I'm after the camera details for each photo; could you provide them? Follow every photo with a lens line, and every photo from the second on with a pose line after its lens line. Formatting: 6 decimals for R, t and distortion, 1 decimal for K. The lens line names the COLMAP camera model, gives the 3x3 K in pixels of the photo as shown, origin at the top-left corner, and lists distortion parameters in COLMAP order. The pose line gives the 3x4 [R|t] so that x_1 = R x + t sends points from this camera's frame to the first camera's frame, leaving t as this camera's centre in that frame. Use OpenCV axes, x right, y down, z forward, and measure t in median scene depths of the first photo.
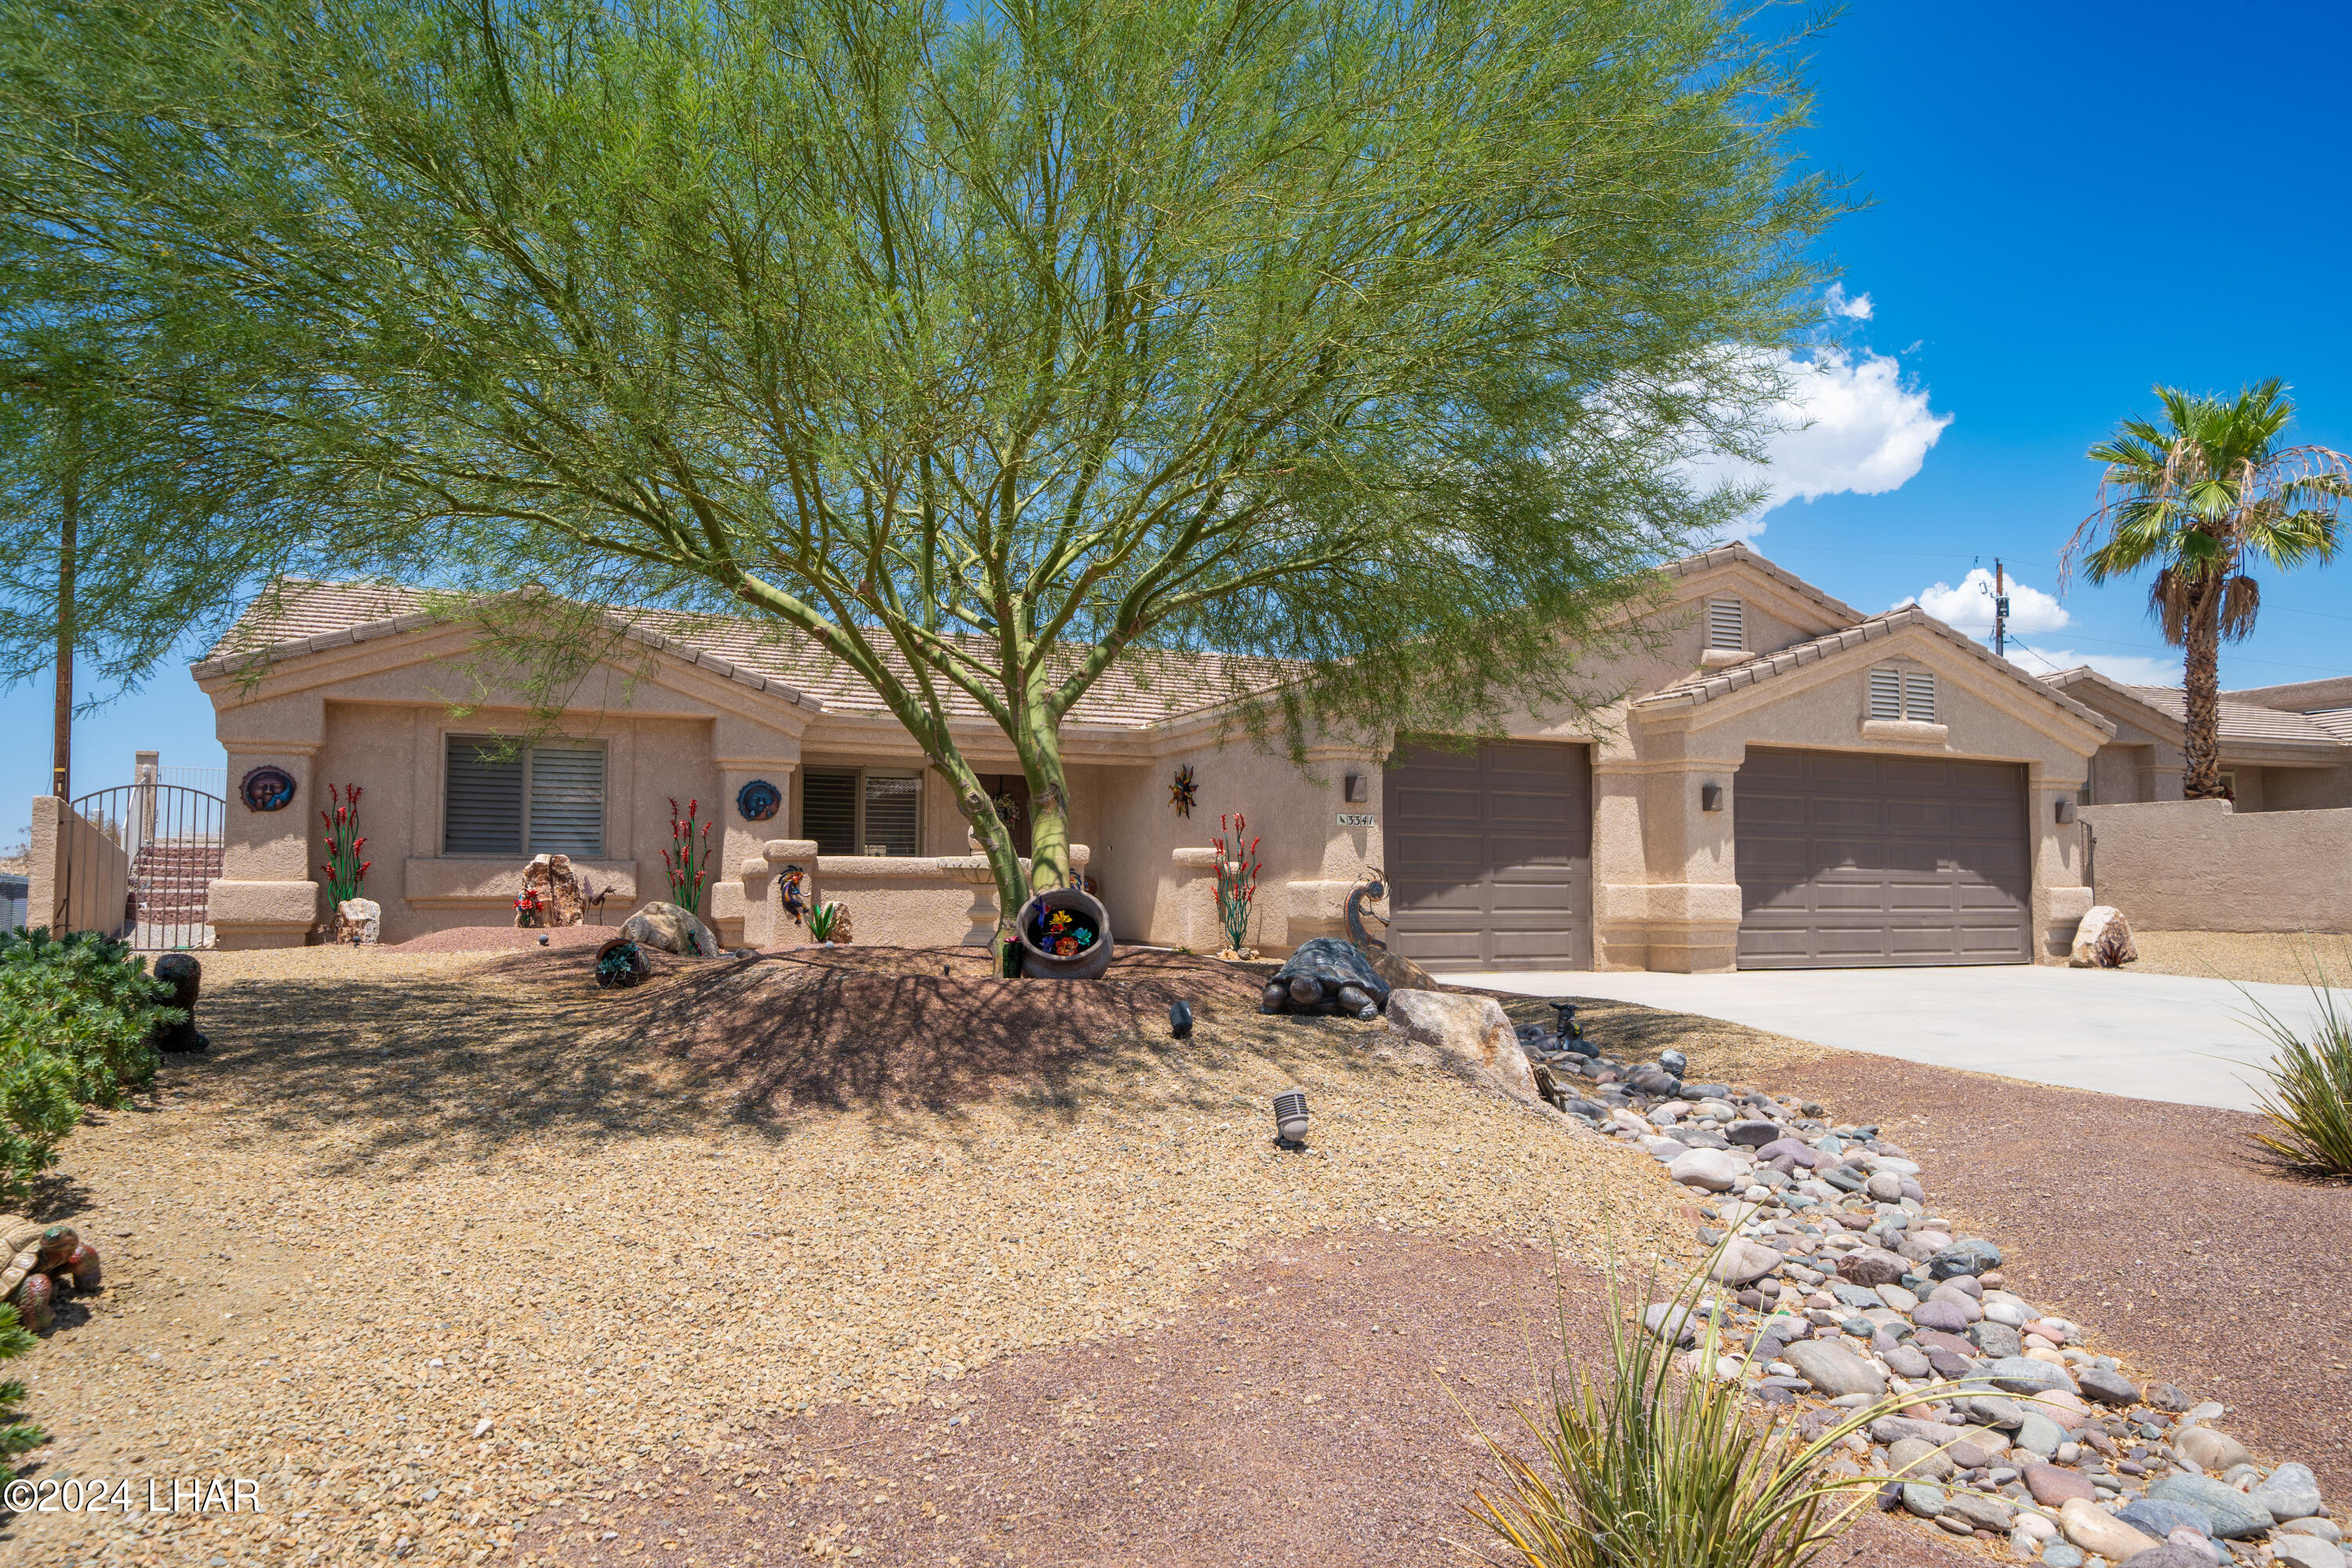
lens RADIAL K [[1609.0, 0, 1199.9], [0, 1609.0, 808.6], [0, 0, 1]] dist [-0.005087, 0.001965]
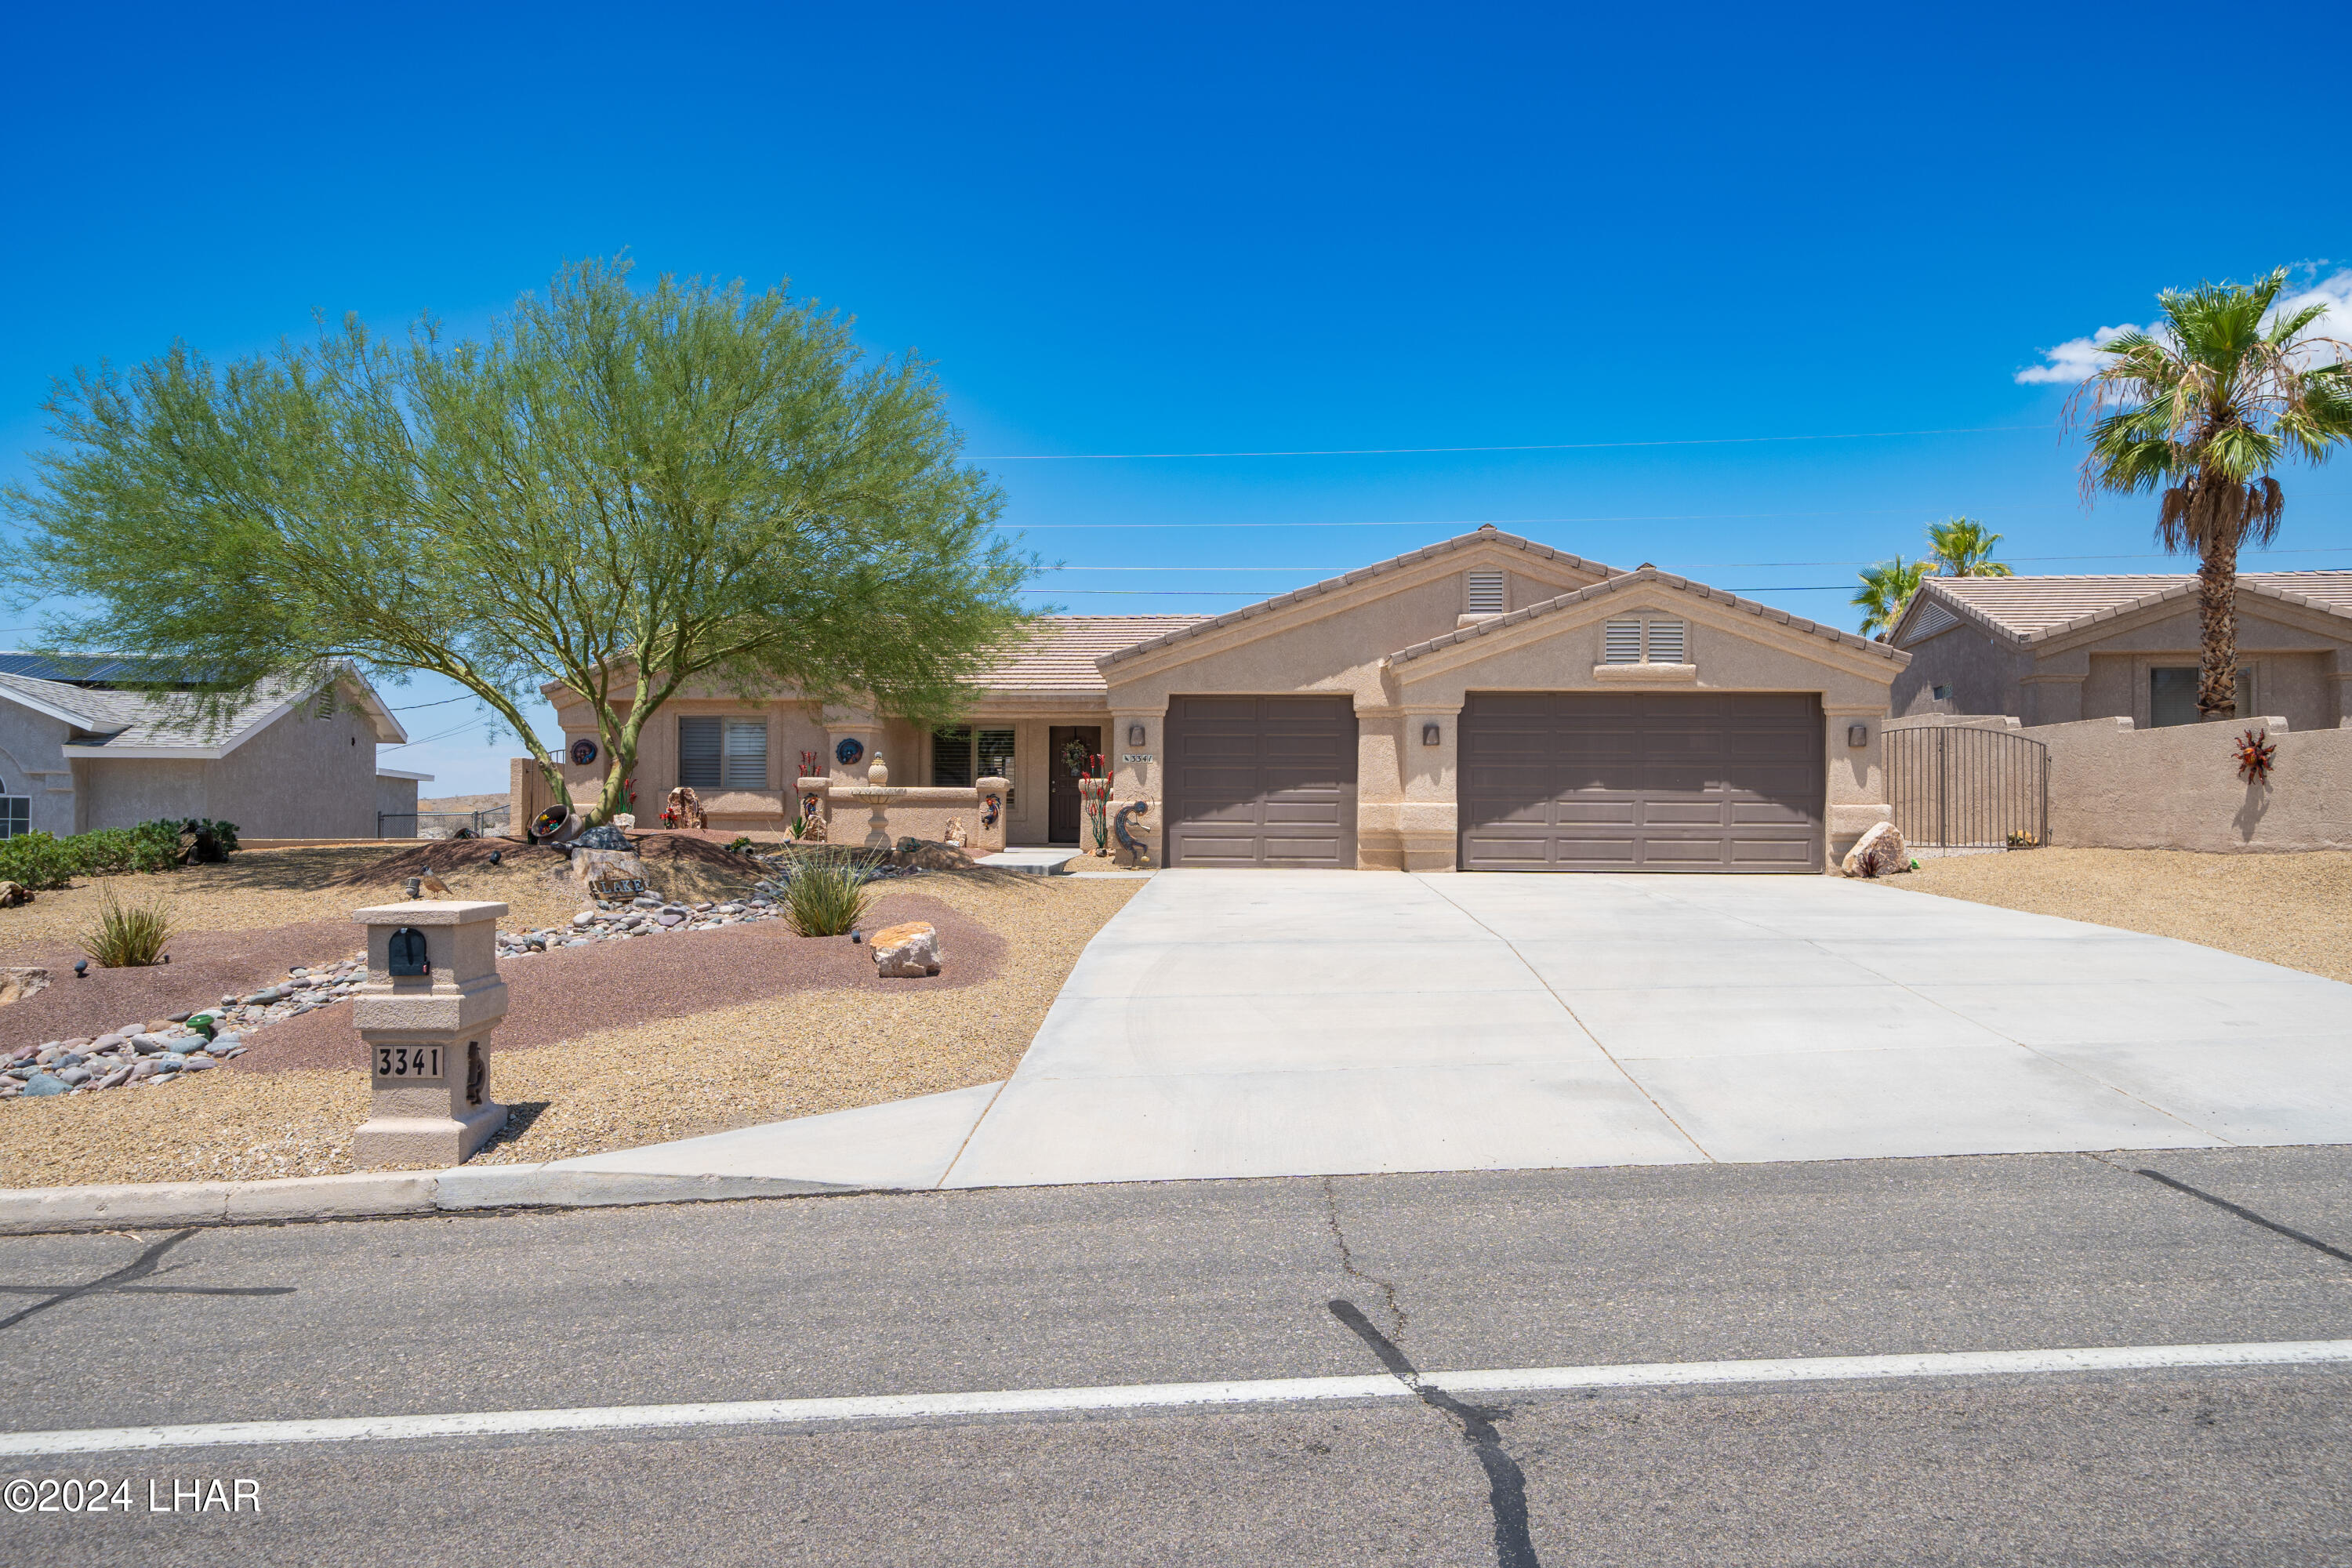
lens RADIAL K [[1609.0, 0, 1158.2], [0, 1609.0, 814.9], [0, 0, 1]] dist [-0.005087, 0.001965]
pose [[0.870551, -0.000384, -0.492079, 0.752214], [0.025013, 0.998741, 0.043472, -0.004141], [0.491443, -0.050153, 0.869465, -0.212924]]
